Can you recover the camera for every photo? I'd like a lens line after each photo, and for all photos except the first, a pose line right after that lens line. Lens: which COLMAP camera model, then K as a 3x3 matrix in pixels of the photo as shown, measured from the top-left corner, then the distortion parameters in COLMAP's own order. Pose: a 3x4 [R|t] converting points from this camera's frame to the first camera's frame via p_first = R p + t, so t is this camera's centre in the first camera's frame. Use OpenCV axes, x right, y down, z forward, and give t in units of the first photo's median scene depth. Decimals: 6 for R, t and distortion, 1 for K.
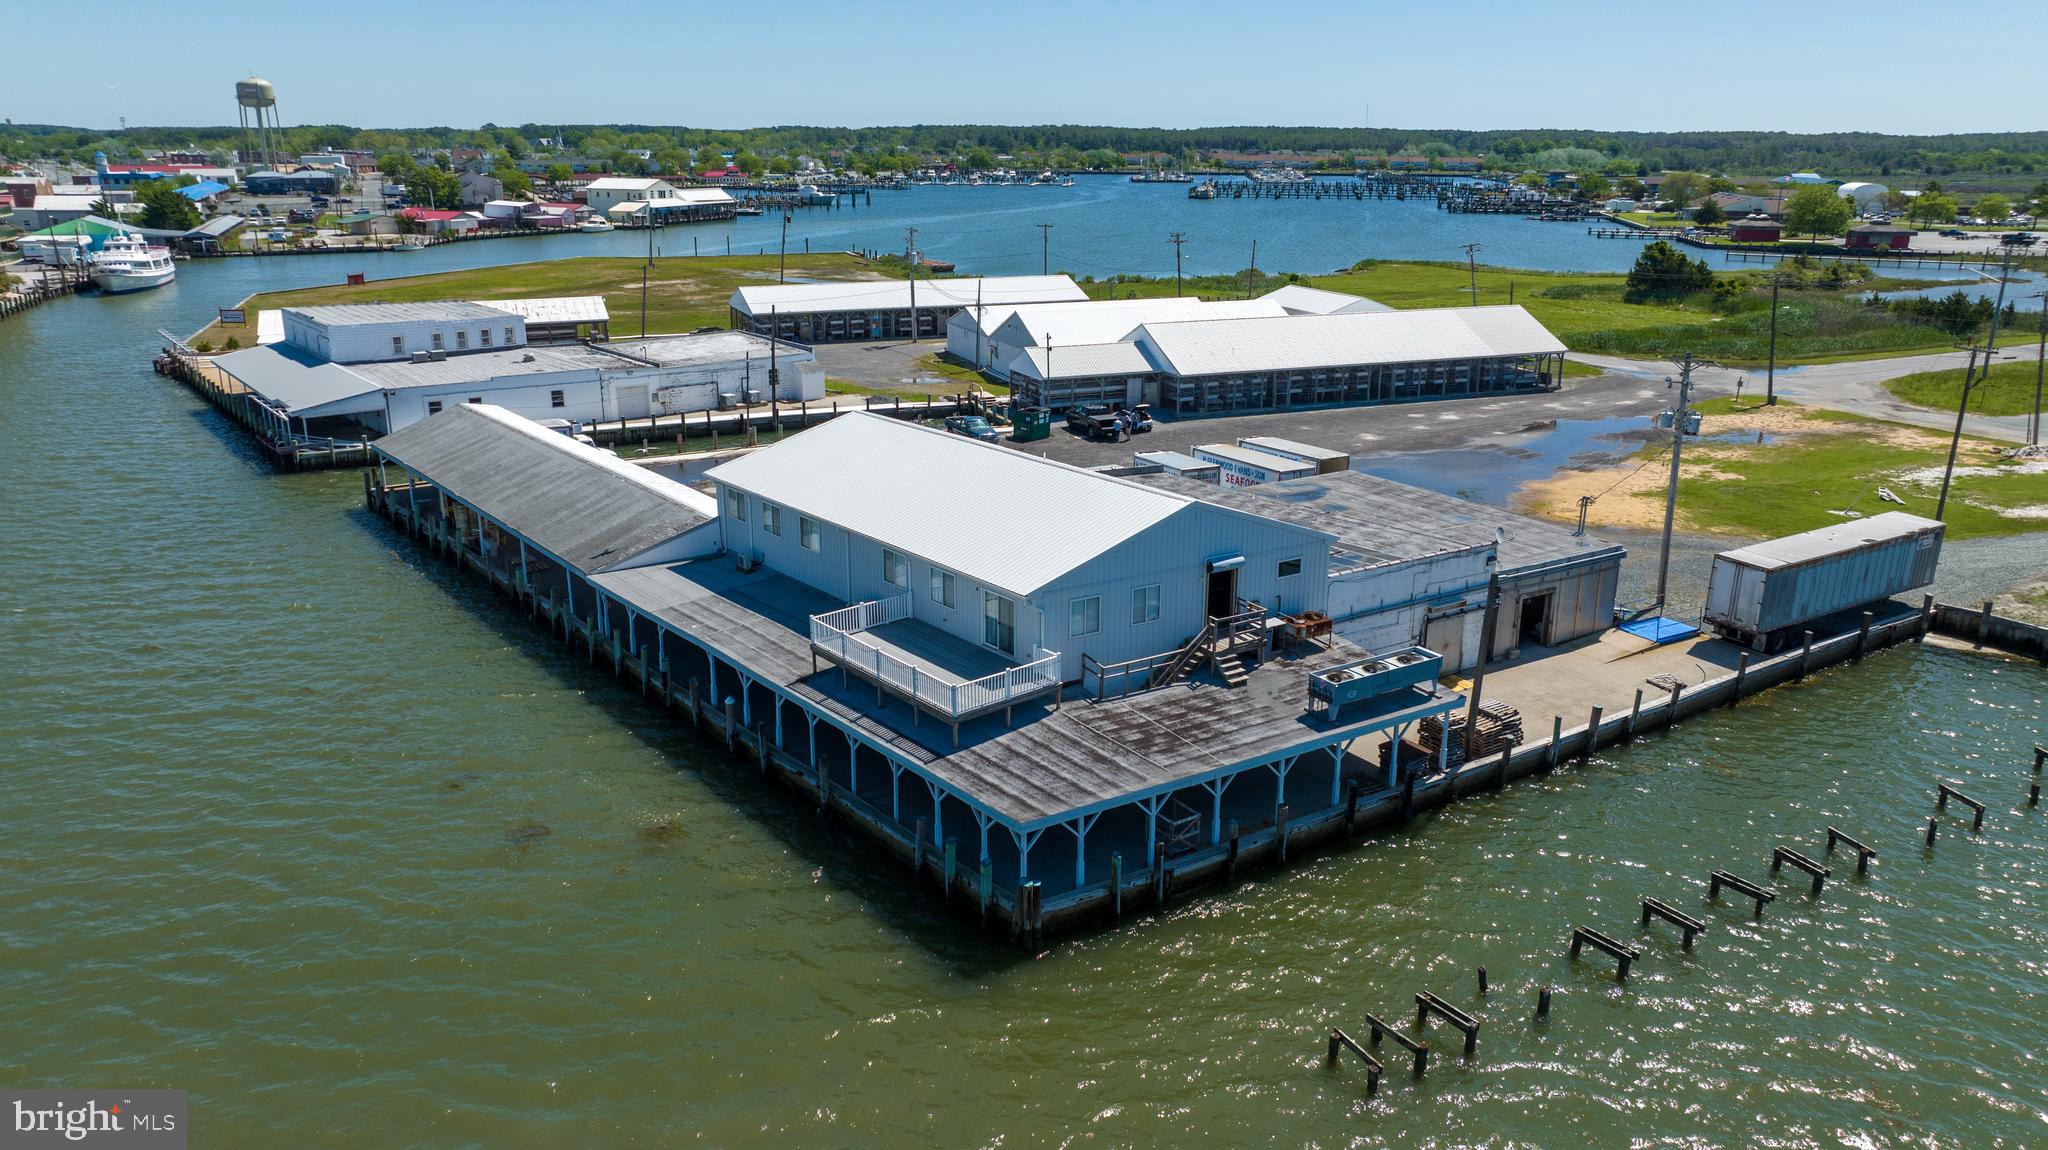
lens RADIAL K [[1480.1, 0, 1024.0], [0, 1480.1, 575.0], [0, 0, 1]] dist [-0.004332, 0.000305]
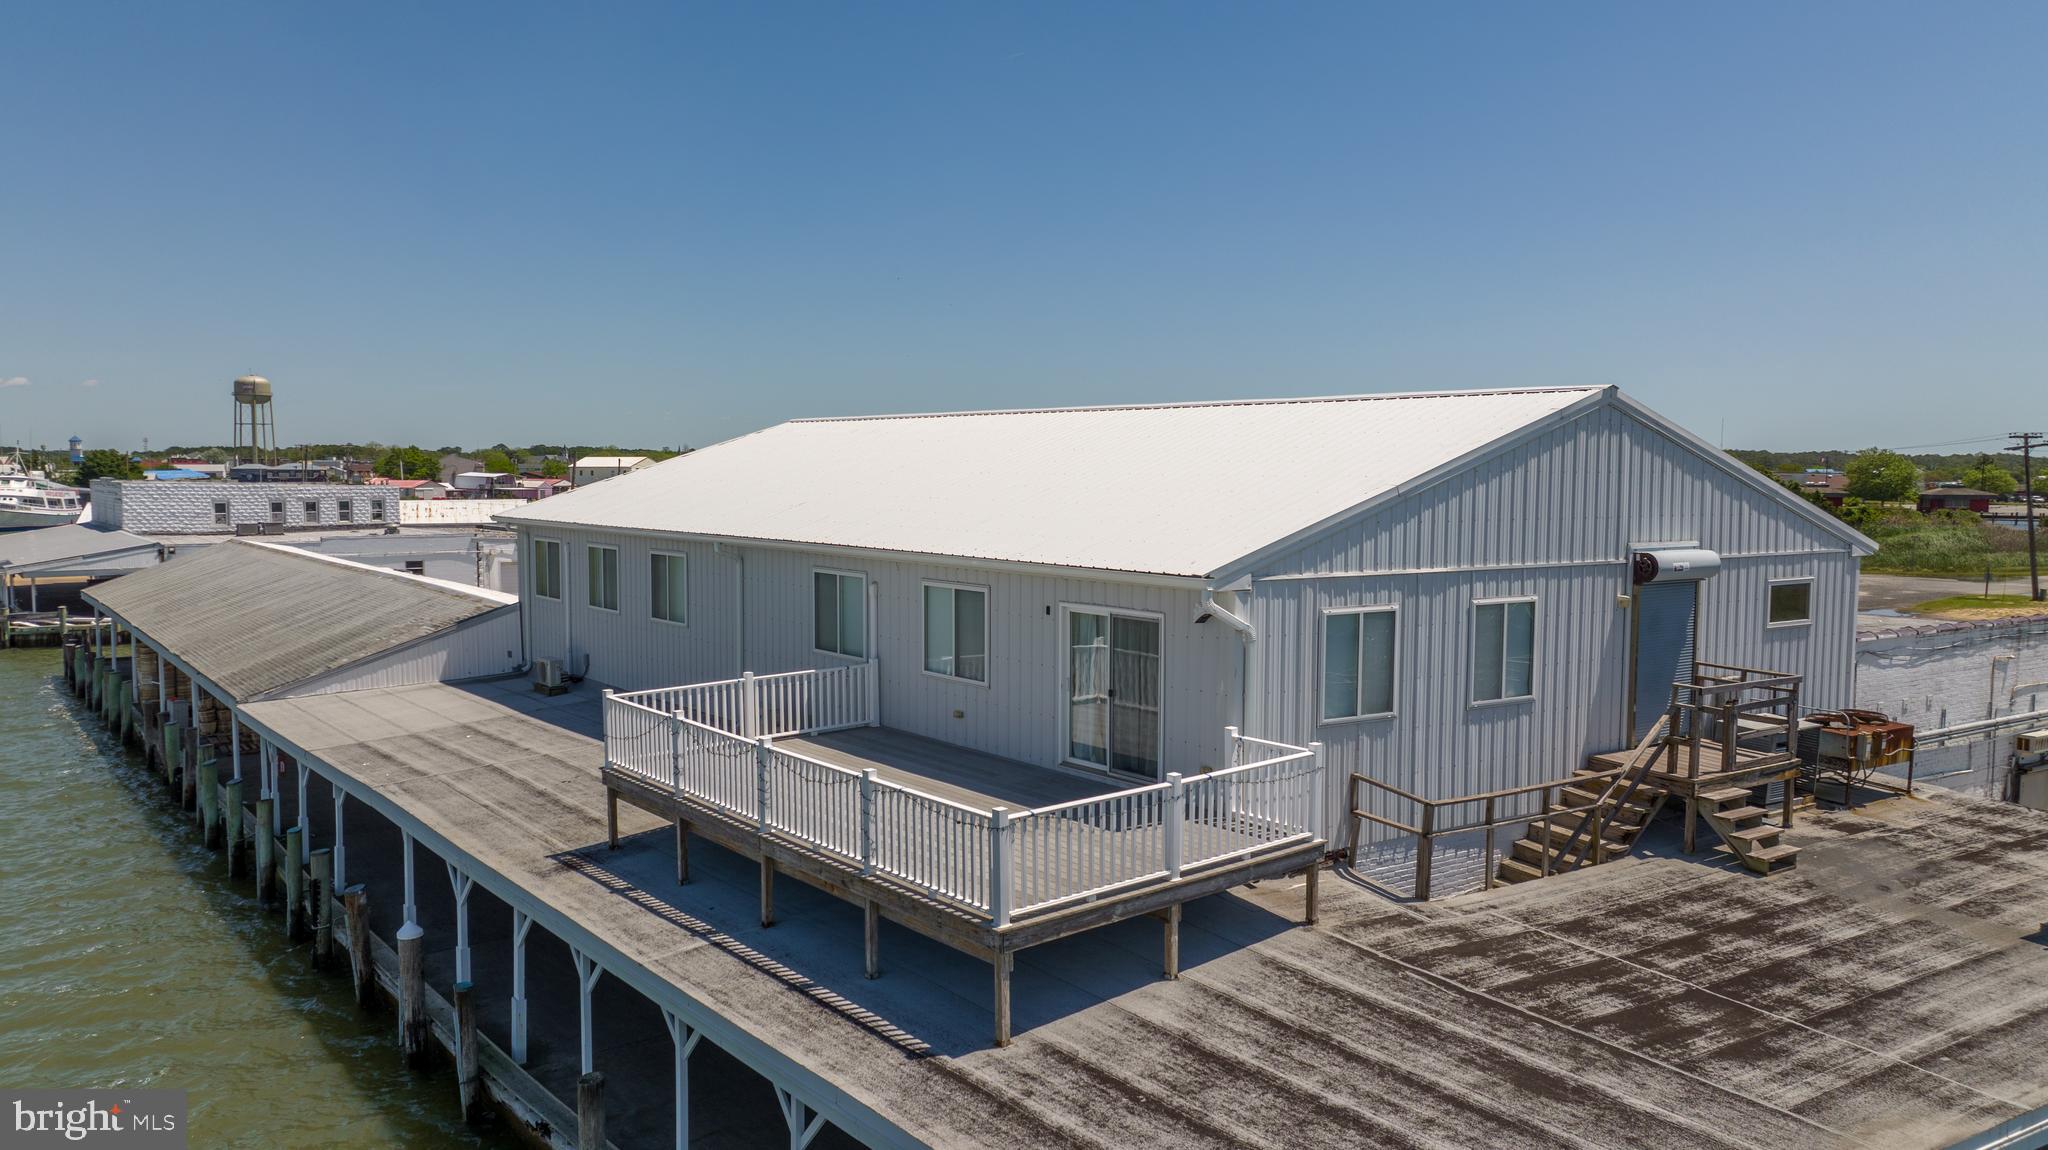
lens RADIAL K [[1480.1, 0, 1024.0], [0, 1480.1, 575.0], [0, 0, 1]] dist [-0.004332, 0.000305]
pose [[0.999982, 0.001236, 0.005830, -0.041062], [0.000010, 0.977920, -0.208979, 0.081674], [-0.005960, 0.208975, 0.977903, 0.651345]]
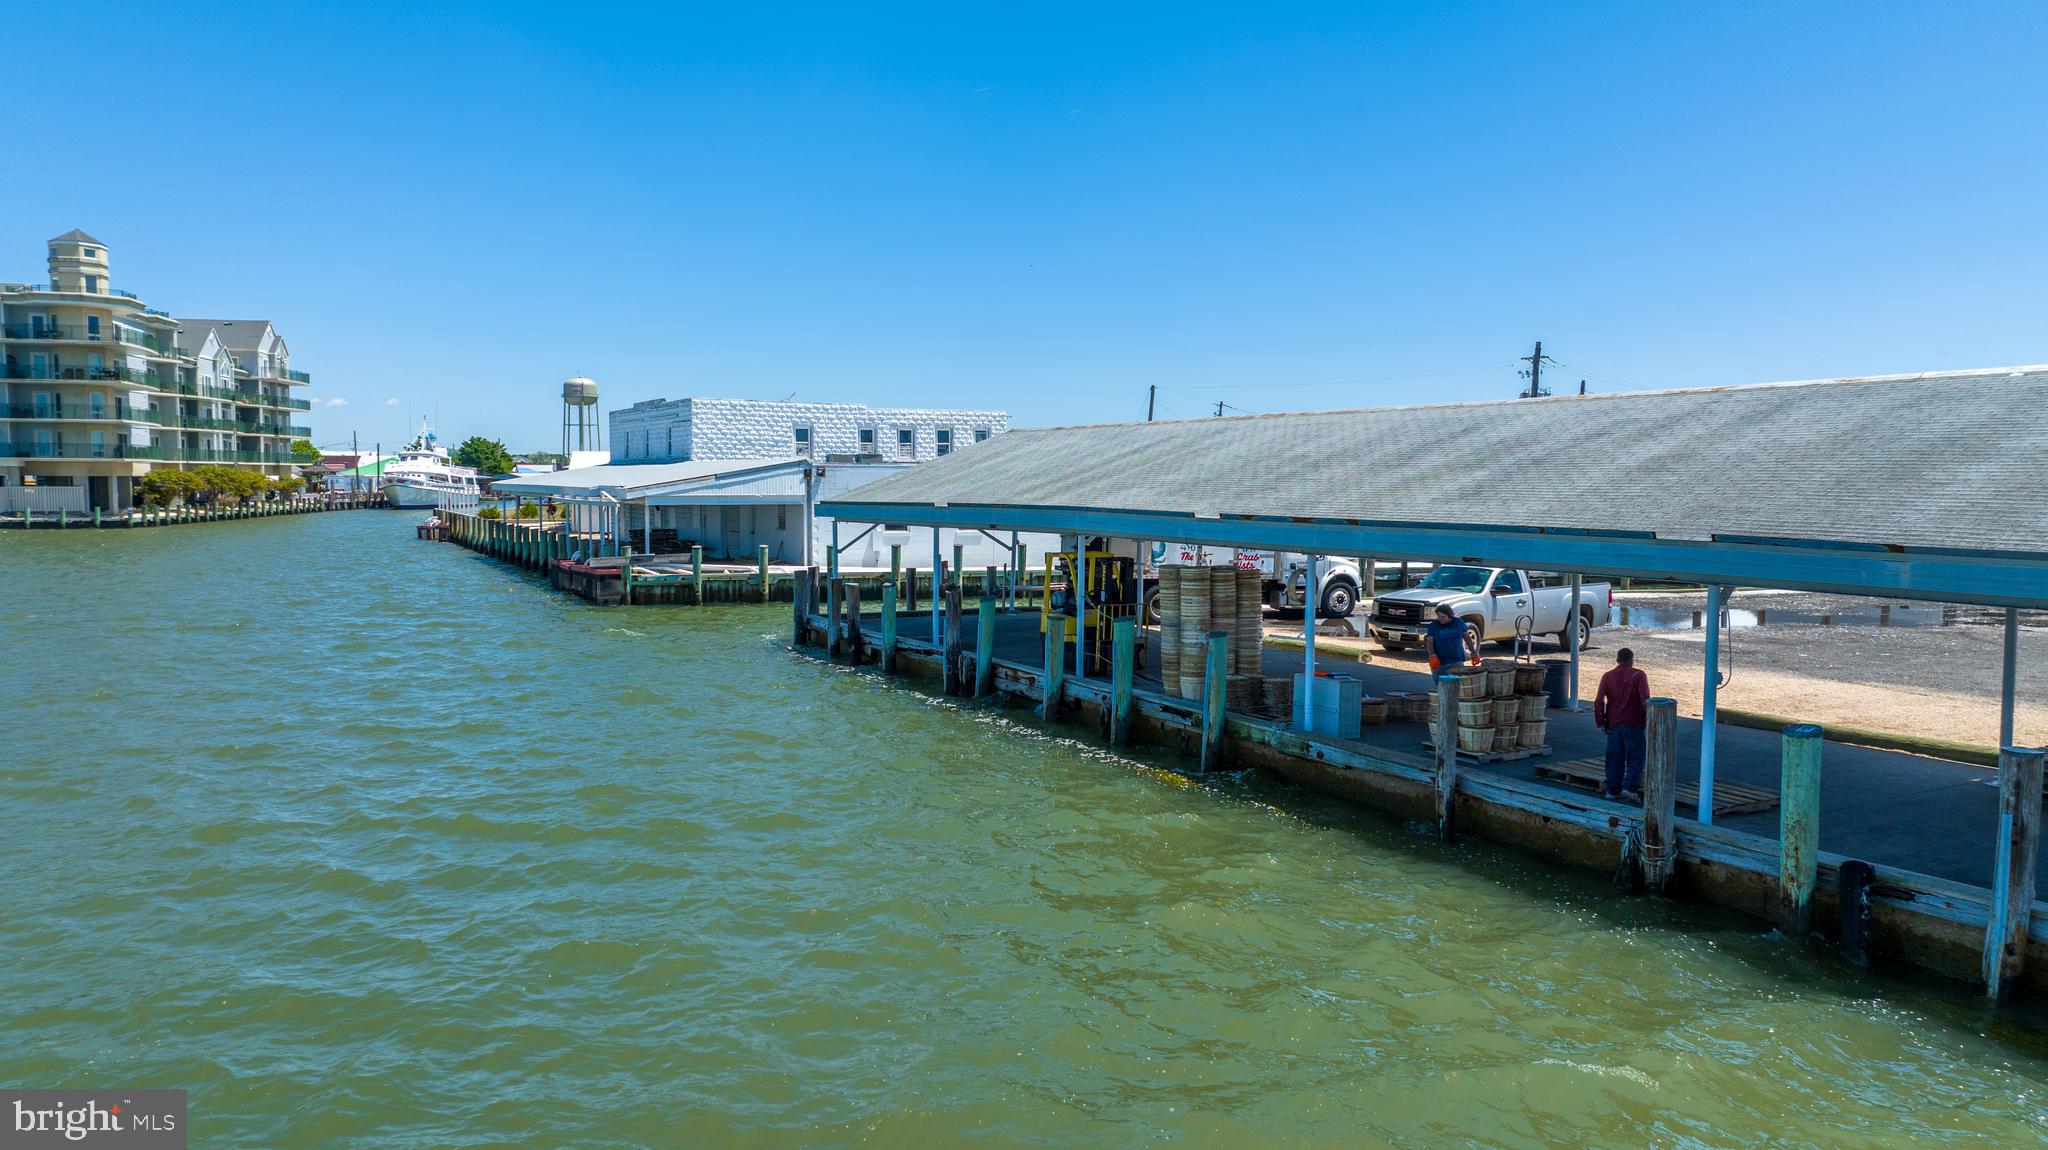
lens RADIAL K [[1480.1, 0, 1024.0], [0, 1480.1, 575.0], [0, 0, 1]] dist [-0.004332, 0.000305]
pose [[0.986103, 0.013171, -0.165611, -0.590963], [-0.048323, 0.976492, -0.210069, 0.027542], [0.158951, 0.215153, 0.963558, 1.154835]]
